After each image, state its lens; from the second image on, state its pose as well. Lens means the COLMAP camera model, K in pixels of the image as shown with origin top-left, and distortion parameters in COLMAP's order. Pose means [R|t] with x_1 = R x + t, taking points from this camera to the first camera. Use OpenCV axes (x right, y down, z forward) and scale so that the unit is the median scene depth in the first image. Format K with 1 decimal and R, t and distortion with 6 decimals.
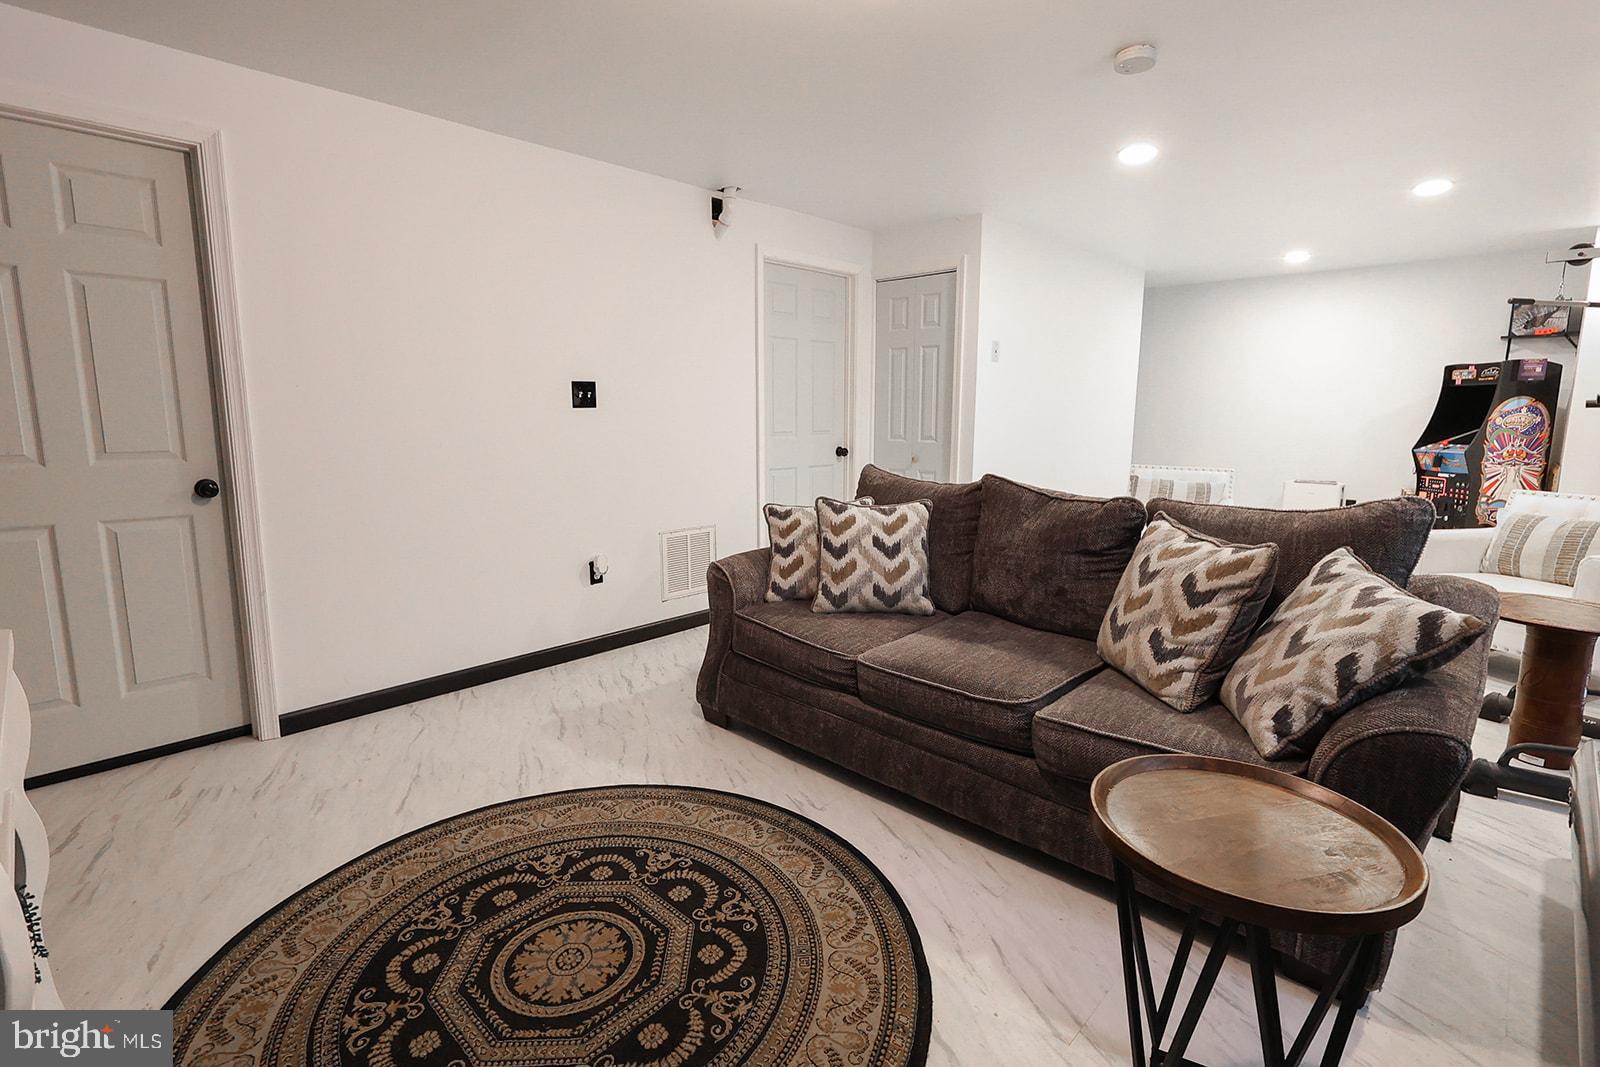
lens RADIAL K [[759.4, 0, 799.1], [0, 759.4, 527.6], [0, 0, 1]] dist [-0.003337, 0.000587]
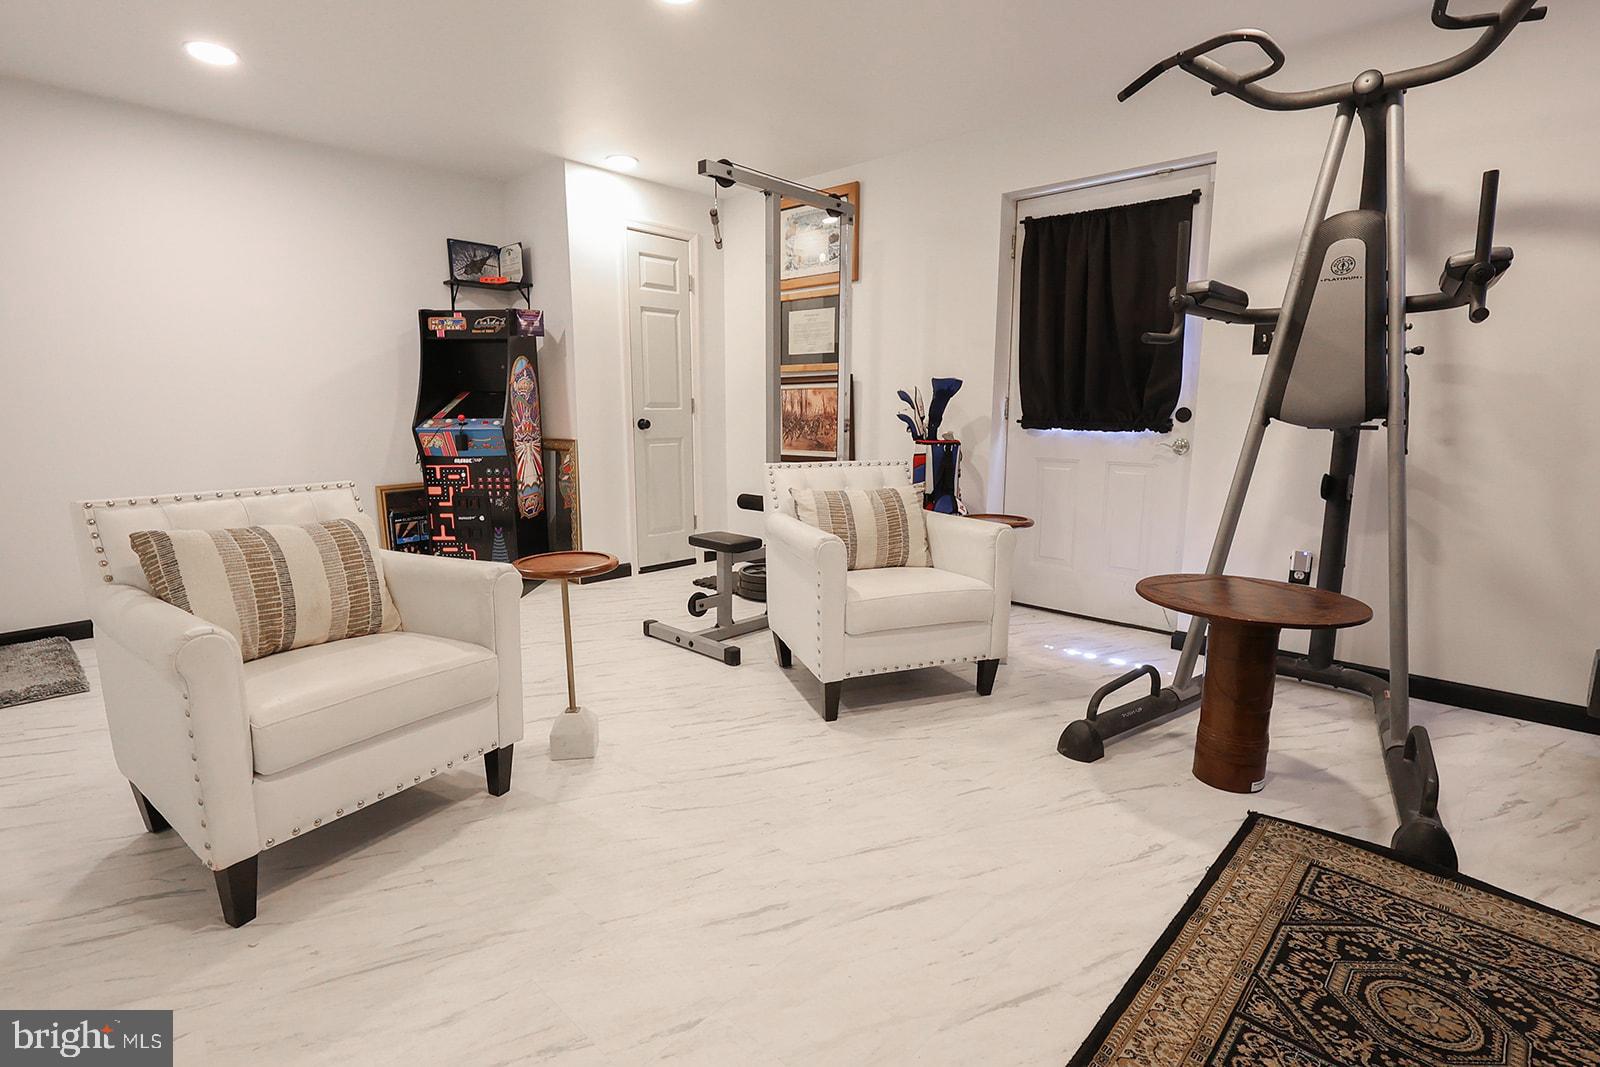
lens RADIAL K [[759.4, 0, 796.0], [0, 759.4, 527.5], [0, 0, 1]] dist [-0.003337, 0.000587]
pose [[-0.008430, -0.162743, 0.986632, 0.257158], [0.153985, 0.974687, 0.162089, -0.174306], [-0.988037, 0.153293, 0.016843, 1.560734]]
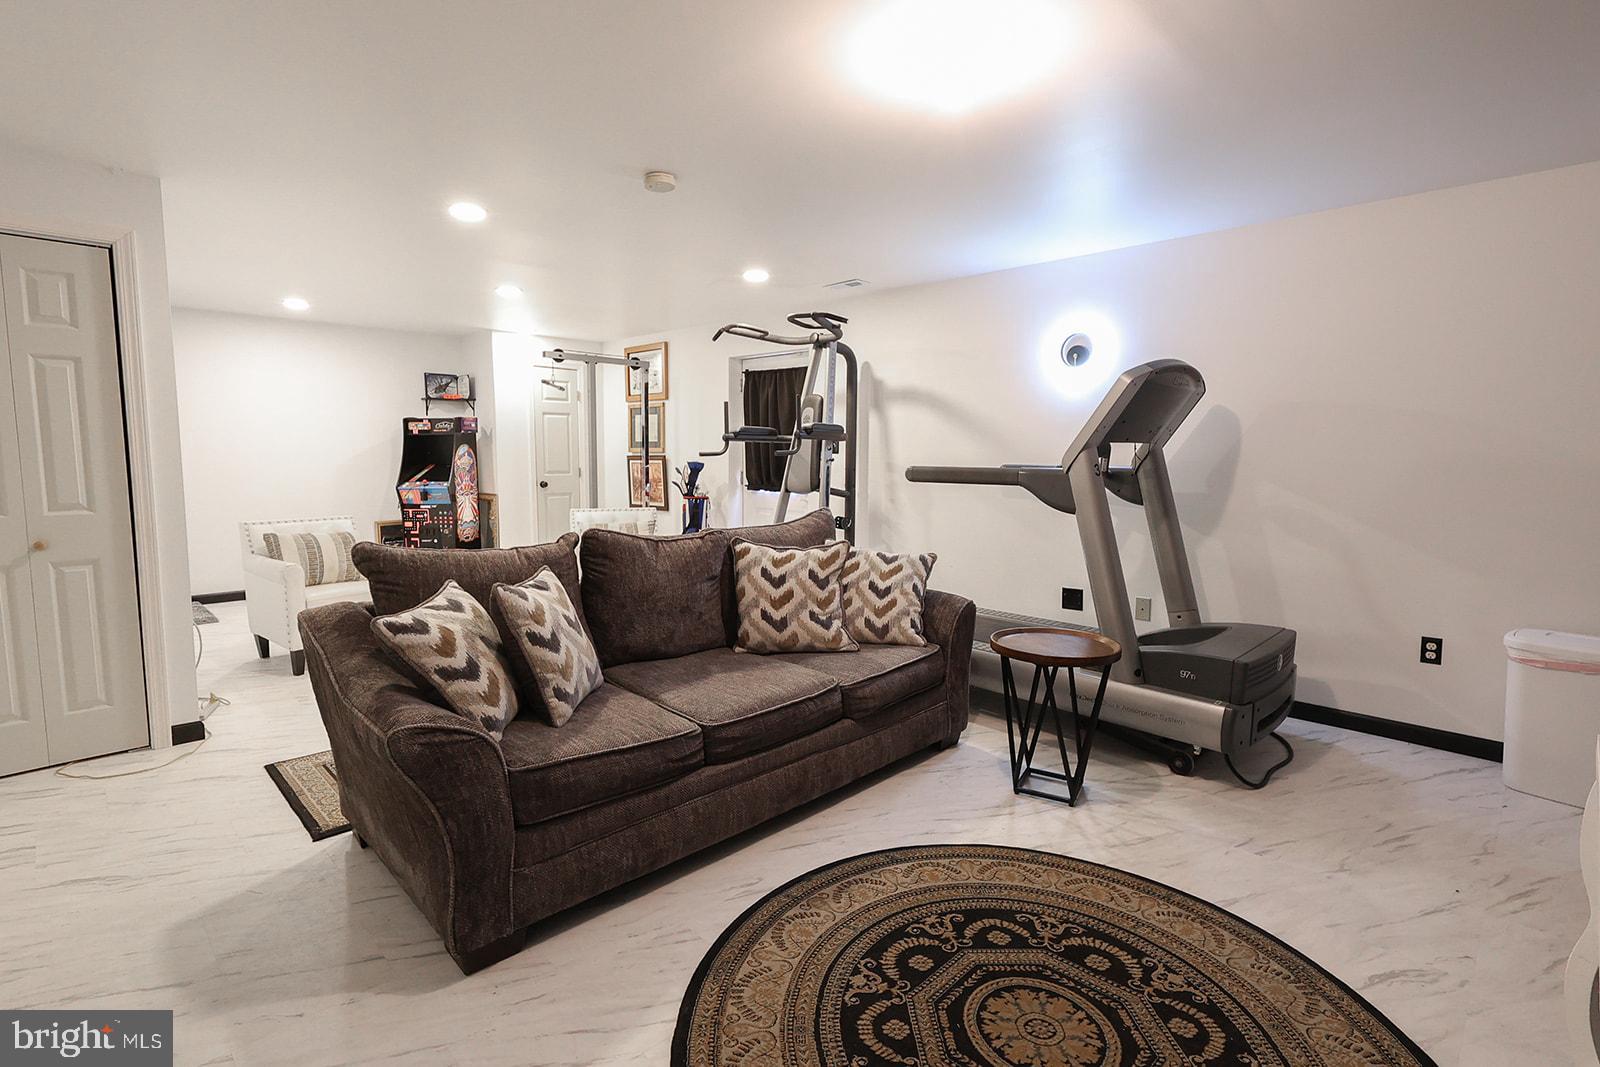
lens RADIAL K [[759.4, 0, 799.6], [0, 759.4, 528.6], [0, 0, 1]] dist [-0.003337, 0.000587]
pose [[0.019463, -0.102622, 0.994530, -0.855473], [0.149234, 0.983873, 0.098602, -0.149839], [-0.988610, 0.146499, 0.034464, 0.826680]]
